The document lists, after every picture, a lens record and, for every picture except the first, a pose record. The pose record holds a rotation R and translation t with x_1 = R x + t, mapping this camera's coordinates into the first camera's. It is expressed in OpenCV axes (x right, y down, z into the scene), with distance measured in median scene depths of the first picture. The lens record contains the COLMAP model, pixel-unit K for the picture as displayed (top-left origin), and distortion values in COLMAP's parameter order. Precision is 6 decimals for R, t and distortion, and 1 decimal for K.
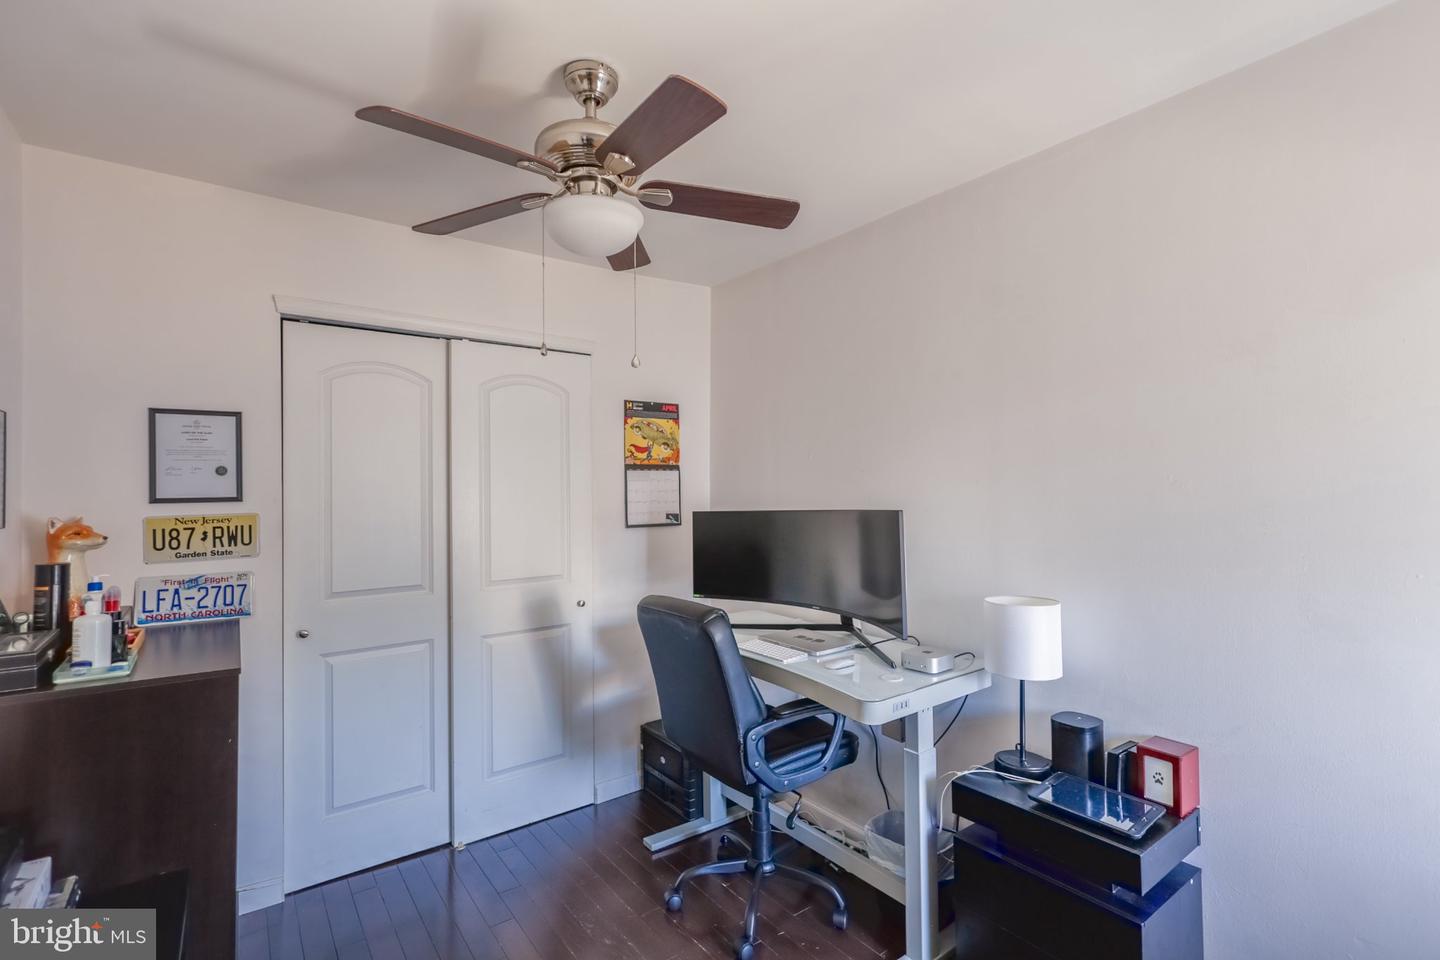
lens RADIAL K [[669.4, 0, 722.4], [0, 669.4, 479.0], [0, 0, 1]] dist [0.001285, 0.002192]
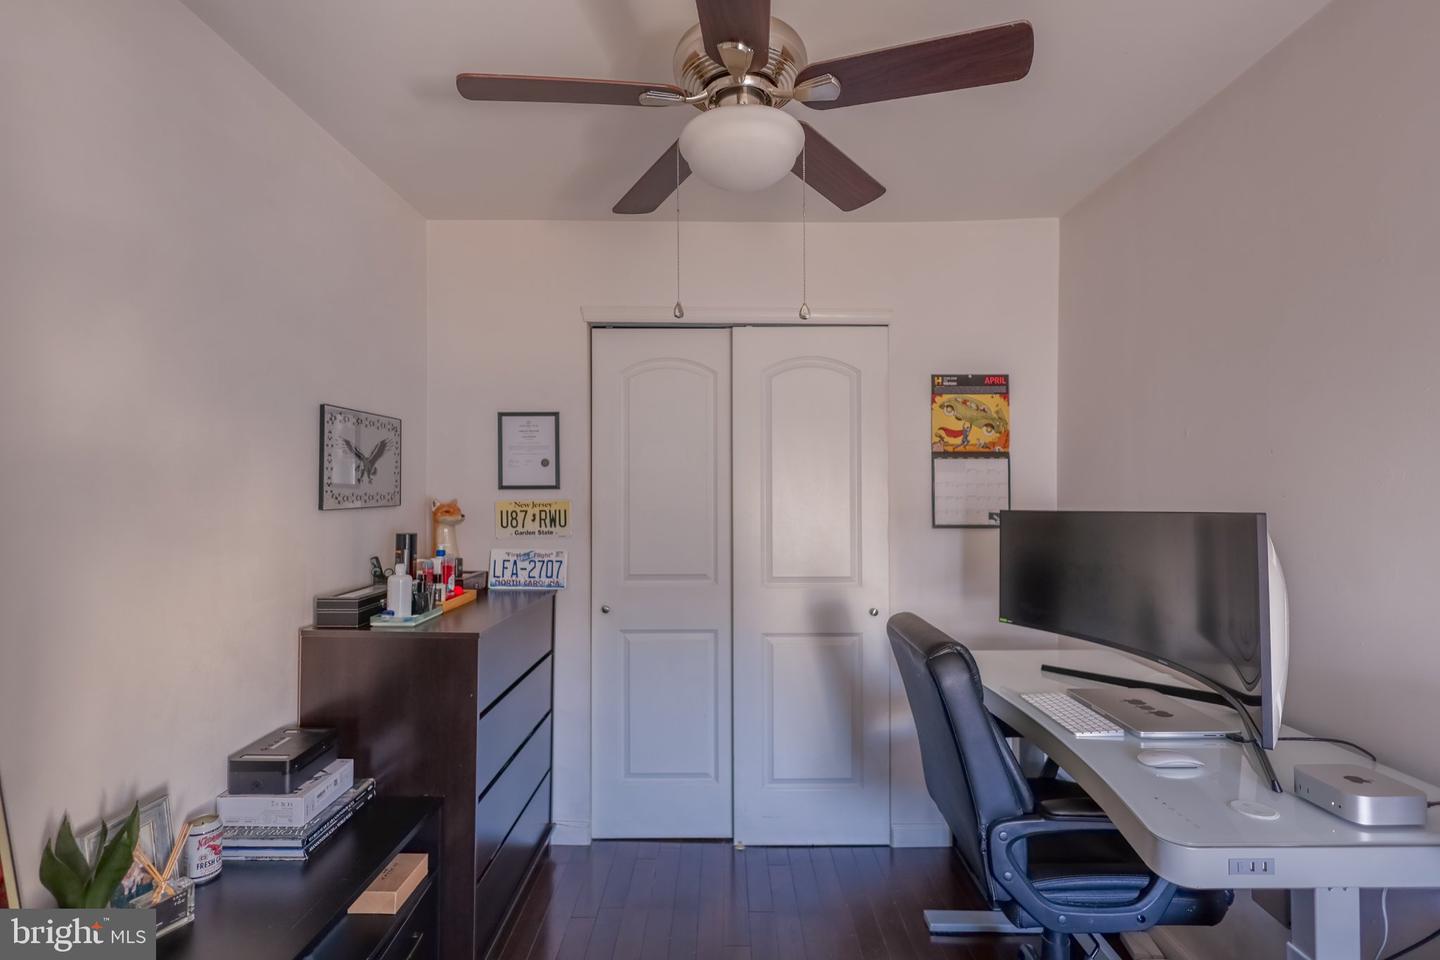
lens RADIAL K [[669.4, 0, 722.1], [0, 669.4, 481.5], [0, 0, 1]] dist [0.001285, 0.002192]
pose [[0.800285, 0.002204, -0.599616, 0.195070], [0.001505, 0.999983, 0.005685, 0.013602], [0.599618, -0.005452, 0.800268, 0.233304]]
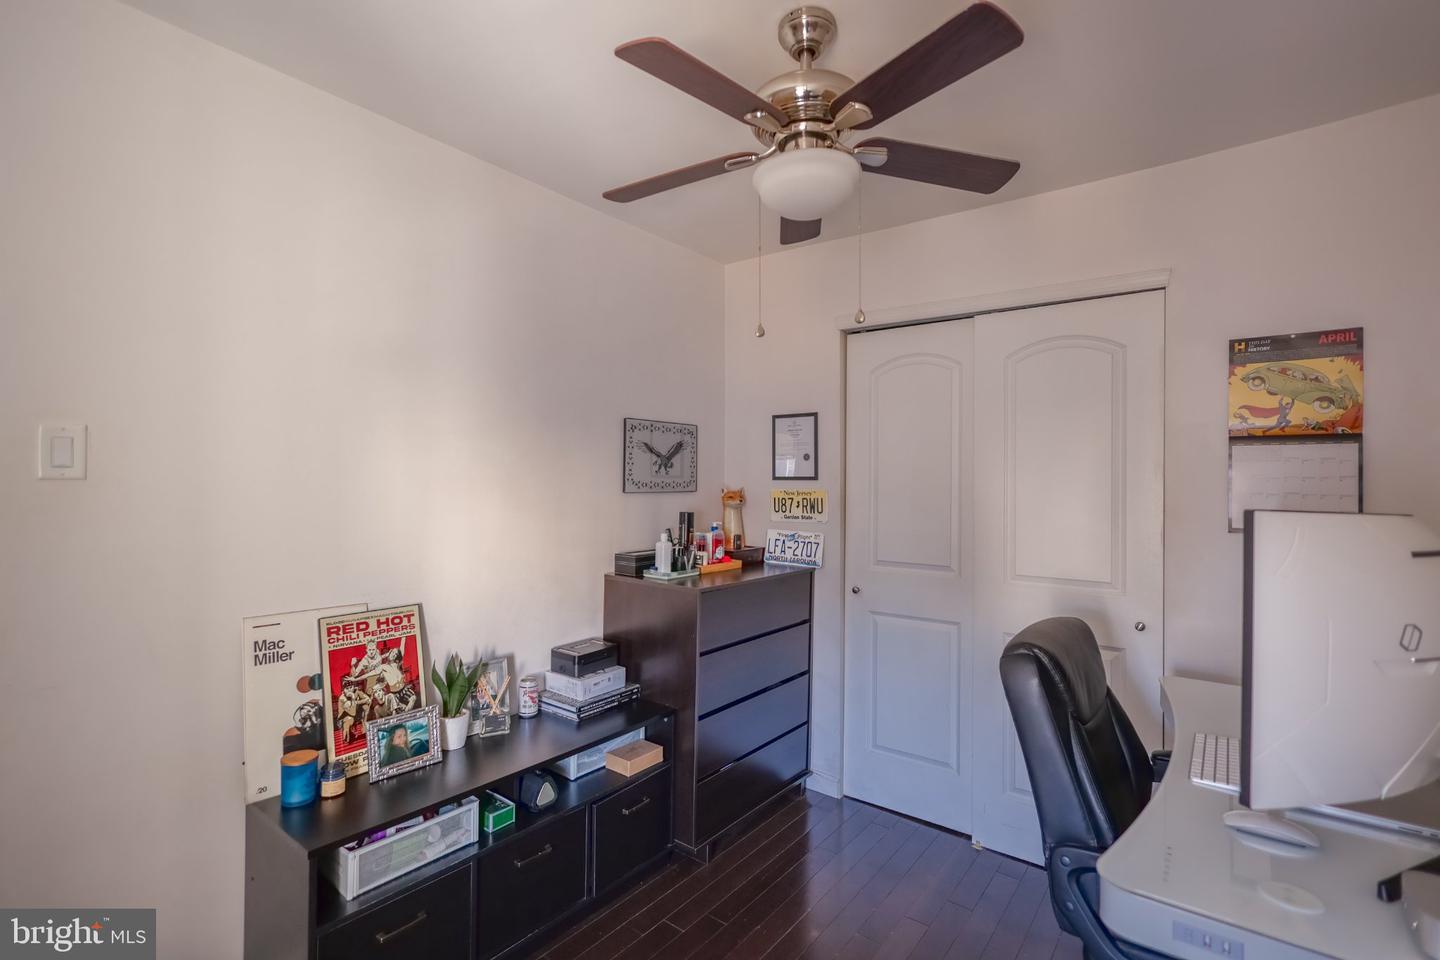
lens RADIAL K [[669.4, 0, 723.5], [0, 669.4, 478.5], [0, 0, 1]] dist [0.001285, 0.002192]
pose [[0.275913, 0.009159, -0.961139, 0.479864], [0.001703, 0.999948, 0.010017, 0.016400], [0.961181, -0.004401, 0.275883, 0.441500]]
